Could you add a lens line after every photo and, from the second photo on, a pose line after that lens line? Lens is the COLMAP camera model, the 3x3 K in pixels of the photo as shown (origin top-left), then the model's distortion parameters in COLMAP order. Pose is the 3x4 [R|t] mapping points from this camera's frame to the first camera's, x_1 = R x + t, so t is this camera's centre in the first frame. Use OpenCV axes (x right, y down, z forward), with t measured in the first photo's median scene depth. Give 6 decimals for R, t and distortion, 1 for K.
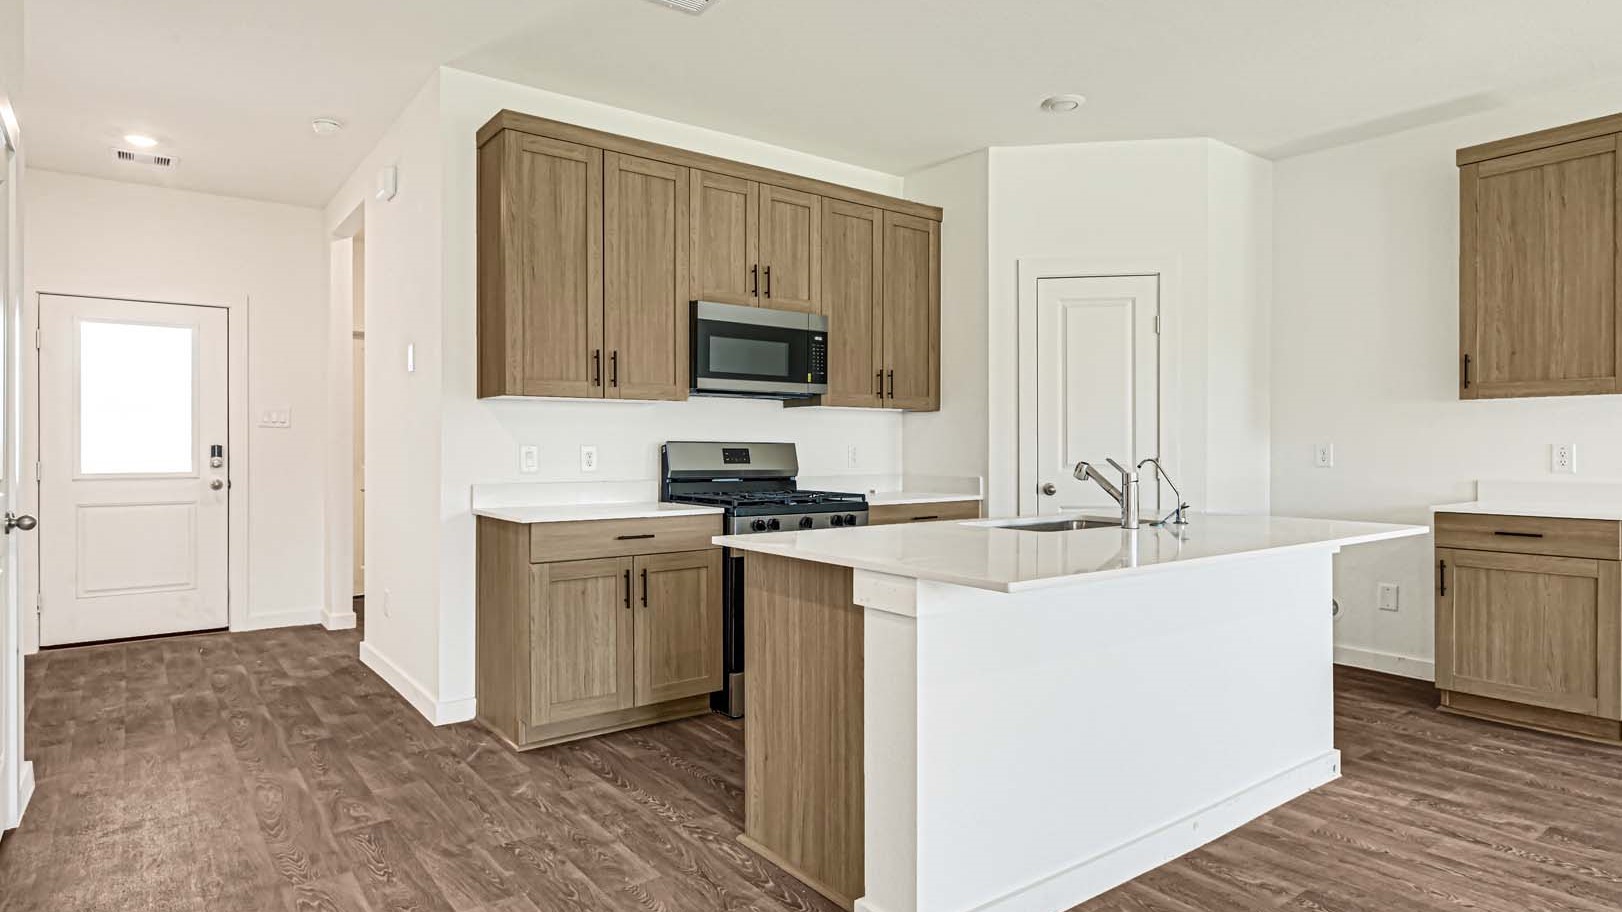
lens RADIAL K [[900.0, 0, 809.3], [0, 900.0, 446.8], [0, 0, 1]] dist [0.000604, 0.000496]
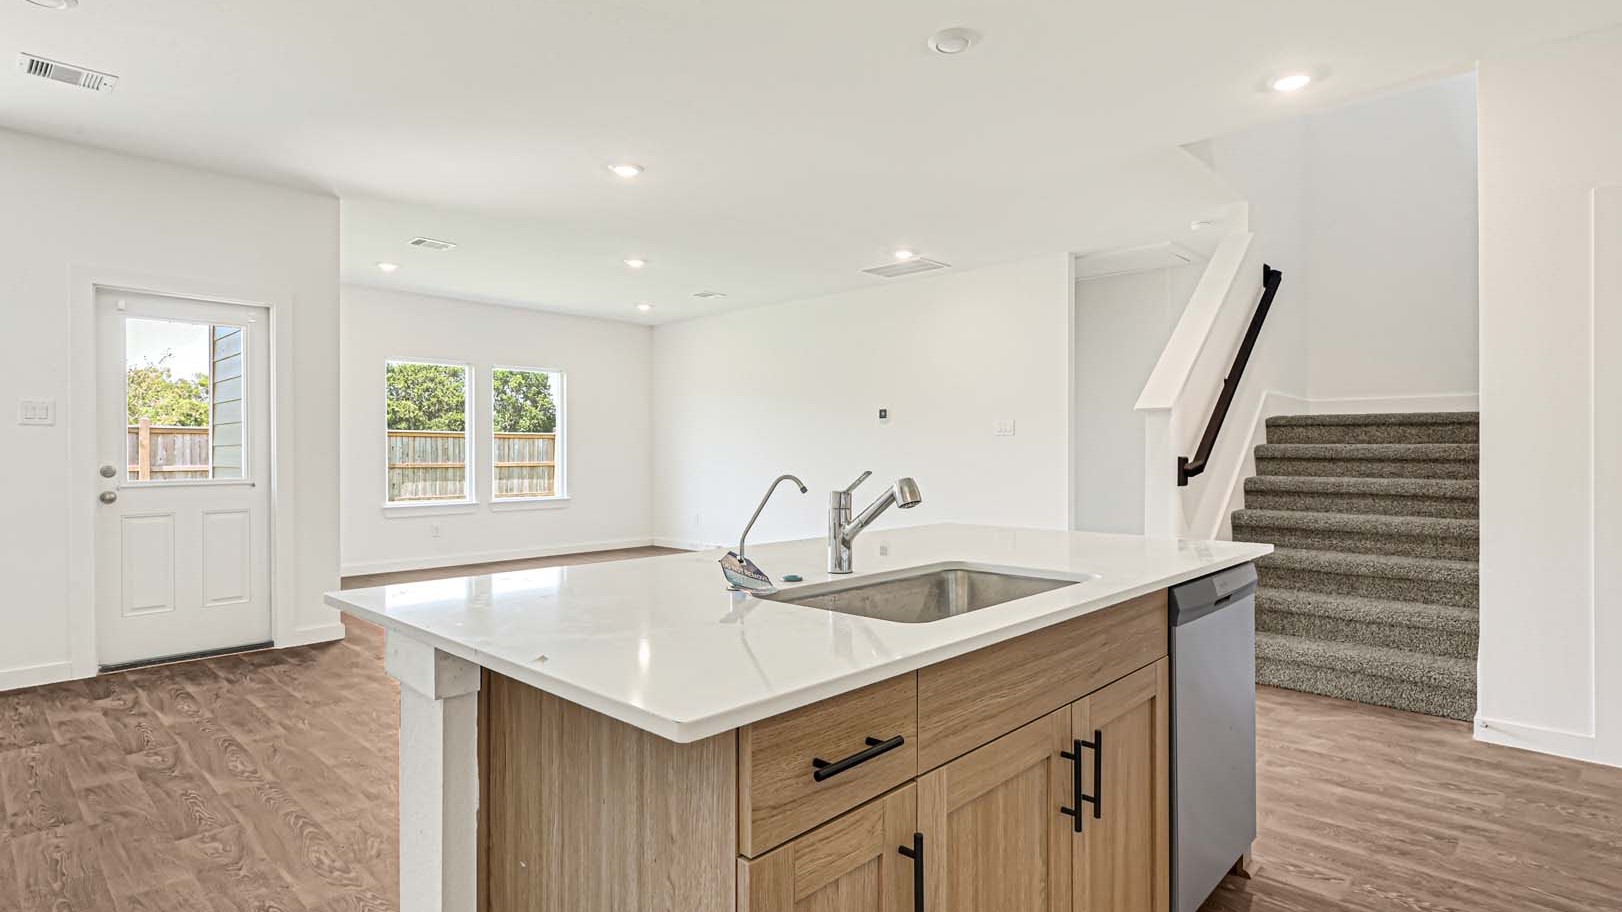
lens RADIAL K [[812.1, 0, 806.5], [0, 812.1, 459.8], [0, 0, 1]] dist [0.001205, 0.000680]
pose [[-0.986485, 0.004696, -0.163787, 0.322013], [0.003635, 0.999970, 0.006779, -0.000404], [0.163814, 0.006093, -0.986472, 1.074781]]
